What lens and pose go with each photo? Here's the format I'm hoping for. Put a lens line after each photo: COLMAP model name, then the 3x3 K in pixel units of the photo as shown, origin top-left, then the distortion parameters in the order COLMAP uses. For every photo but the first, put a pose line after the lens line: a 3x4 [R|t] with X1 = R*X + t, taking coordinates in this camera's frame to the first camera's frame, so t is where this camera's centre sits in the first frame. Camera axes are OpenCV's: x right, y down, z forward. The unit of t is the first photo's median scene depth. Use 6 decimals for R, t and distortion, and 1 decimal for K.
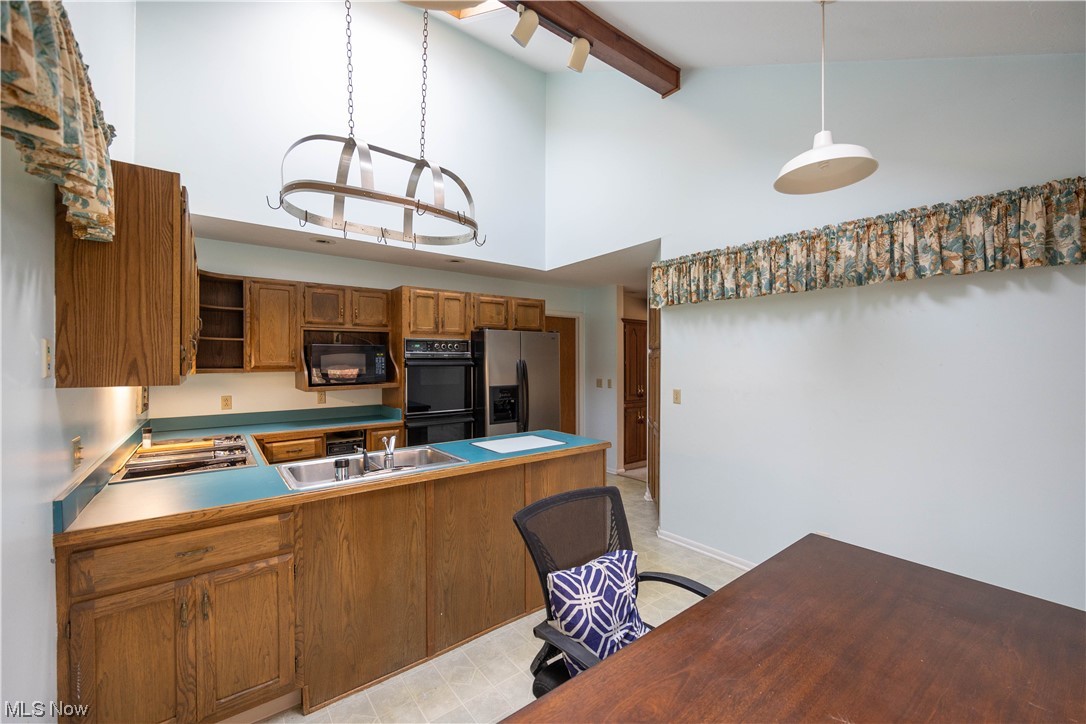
lens RADIAL K [[433.7, 0, 545.3], [0, 433.7, 364.0], [0, 0, 1]] dist [-0.010414, -0.000273]
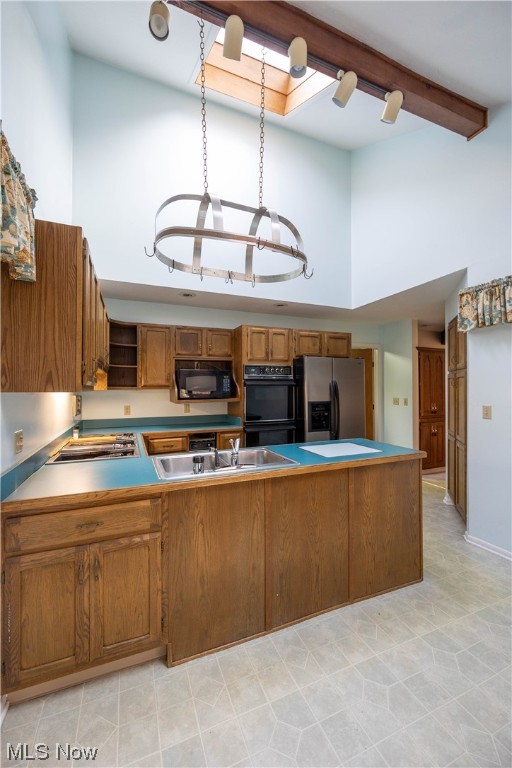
lens RADIAL K [[306.7, 0, 253.3], [0, 306.7, 385.5], [0, 0, 1]] dist [-0.010414, -0.000273]
pose [[0.963272, -0.002937, -0.268513, -0.080840], [-0.000297, 0.999928, -0.012004, 0.028677], [0.268528, 0.011643, 0.963201, 0.188318]]
